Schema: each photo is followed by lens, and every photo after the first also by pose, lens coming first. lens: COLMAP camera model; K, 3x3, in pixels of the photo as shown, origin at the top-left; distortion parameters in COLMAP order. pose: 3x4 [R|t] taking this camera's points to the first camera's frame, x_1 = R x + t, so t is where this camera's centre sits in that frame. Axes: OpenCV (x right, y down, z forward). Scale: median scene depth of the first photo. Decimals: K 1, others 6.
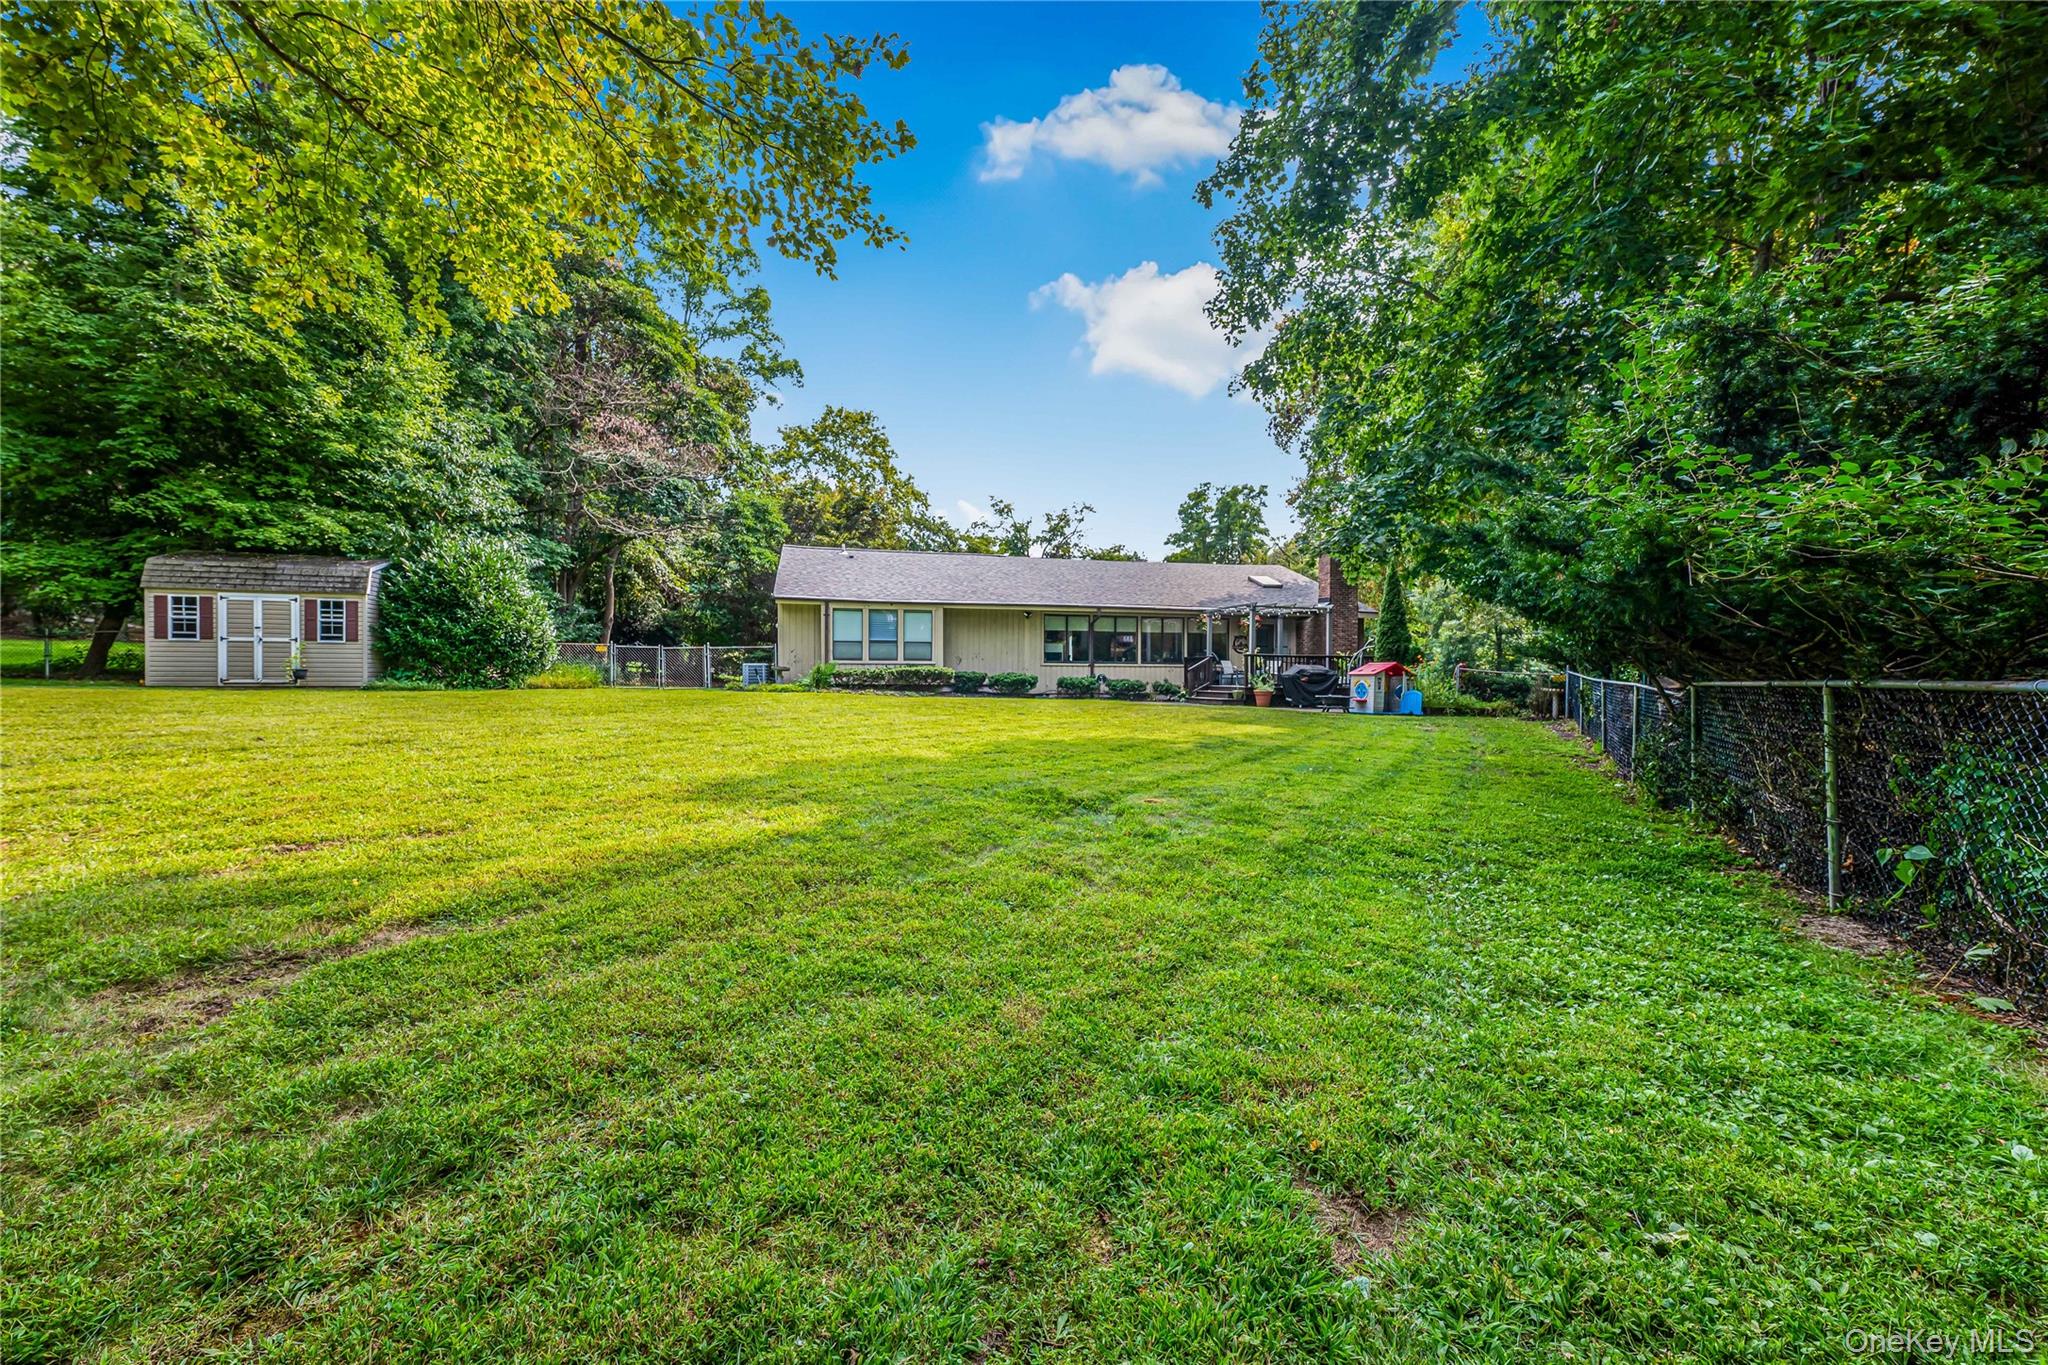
lens RADIAL K [[793.7, 0, 1021.1], [0, 793.7, 686.6], [0, 0, 1]] dist [0.003846, 0.000280]
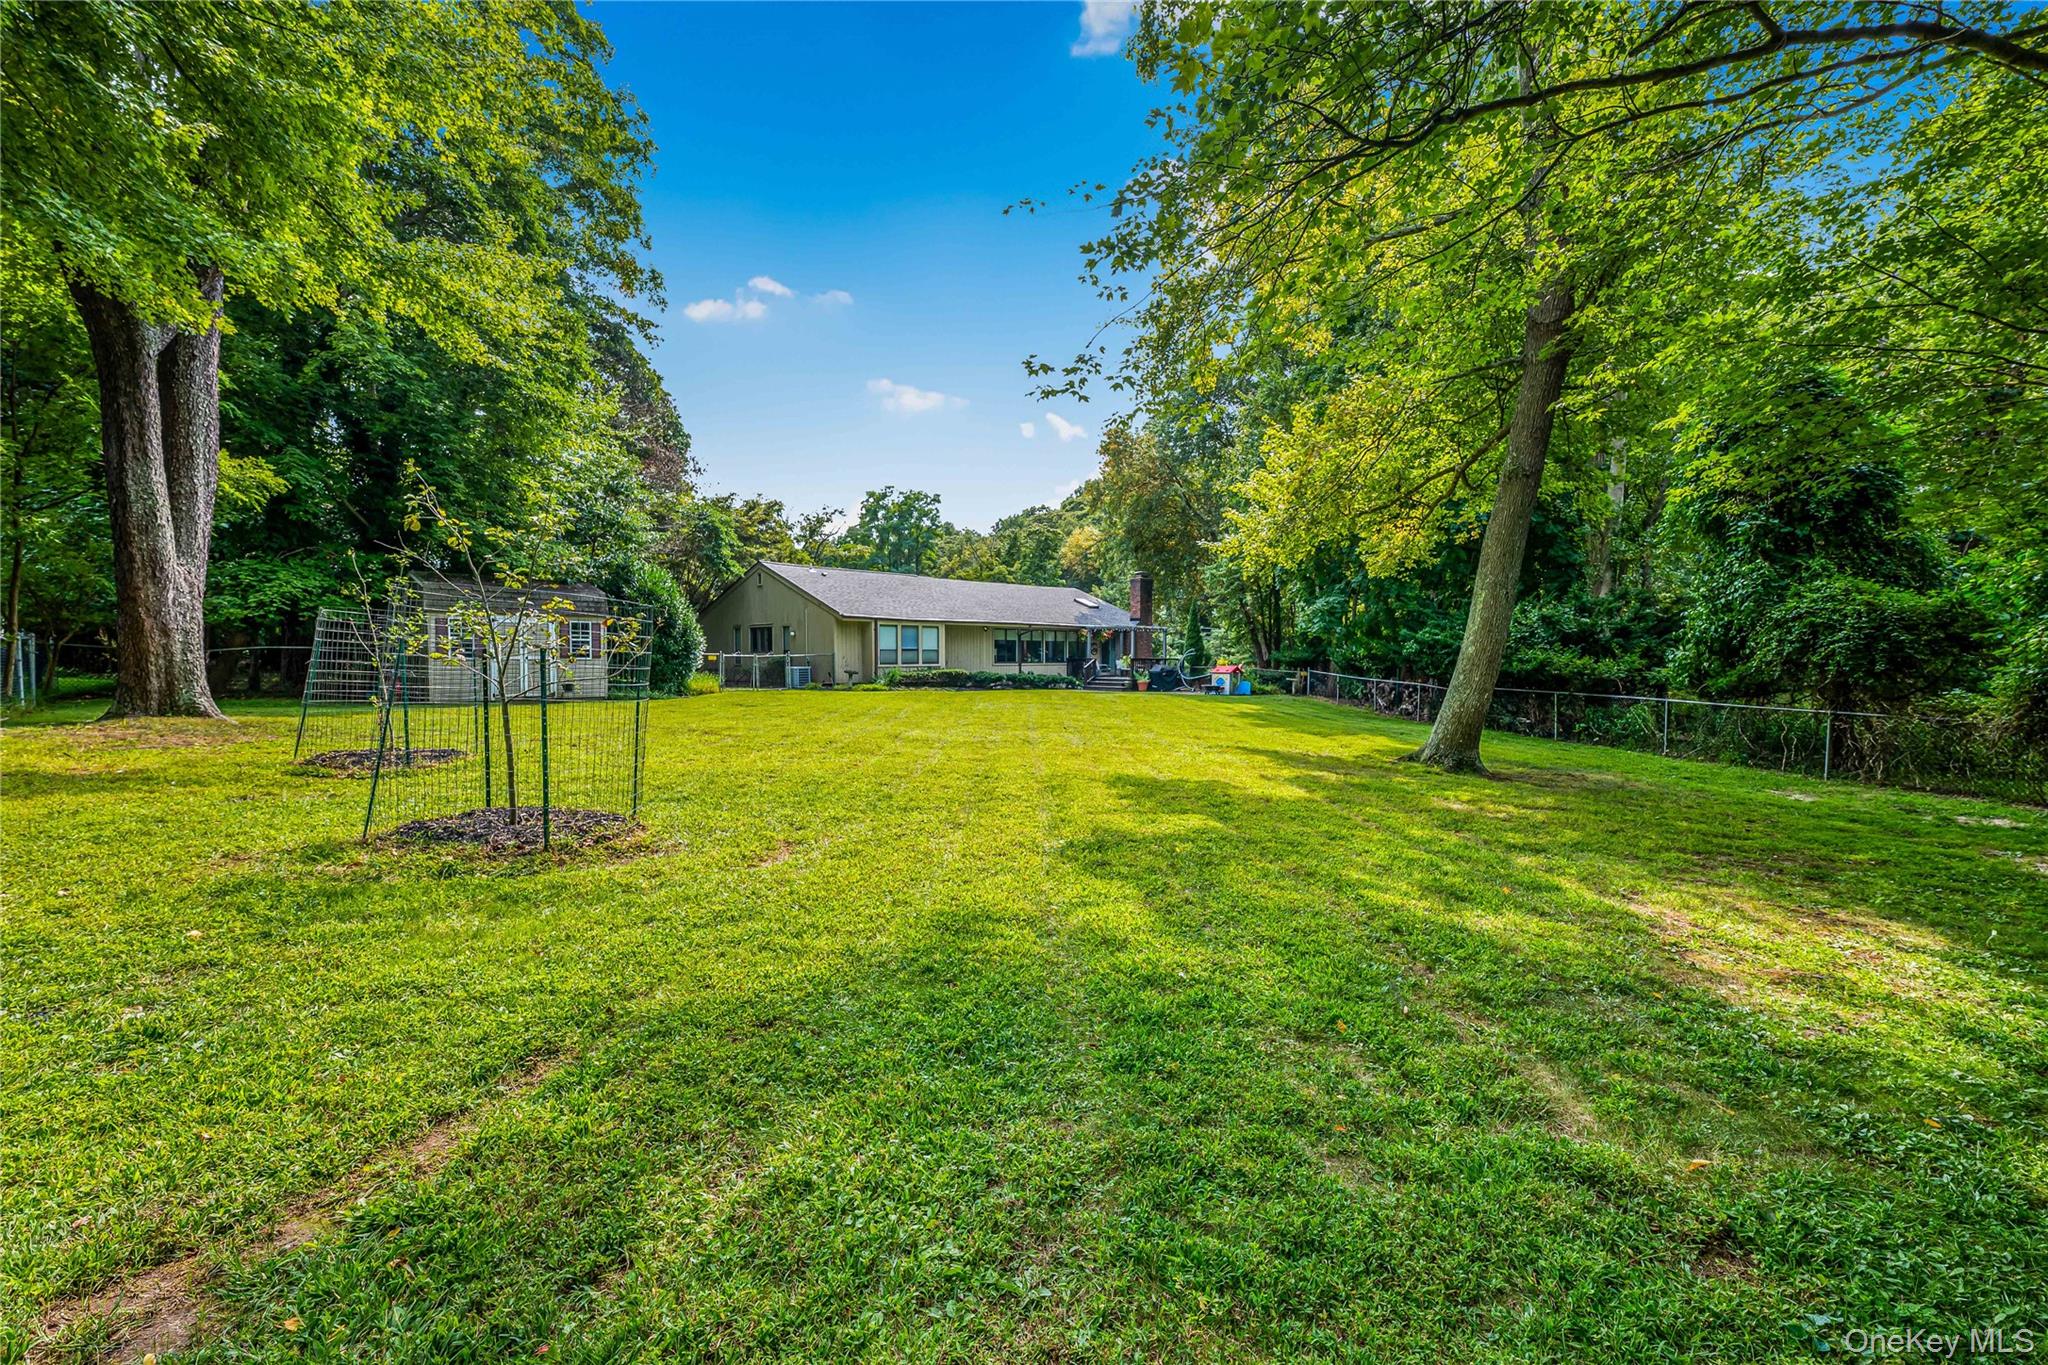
lens RADIAL K [[793.7, 0, 1027.4], [0, 793.7, 674.6], [0, 0, 1]] dist [0.003846, 0.000280]
pose [[0.857867, -0.014502, 0.513667, -0.677815], [0.006090, 0.999818, 0.018057, -0.037264], [-0.513836, -0.012362, 0.857800, -0.241673]]
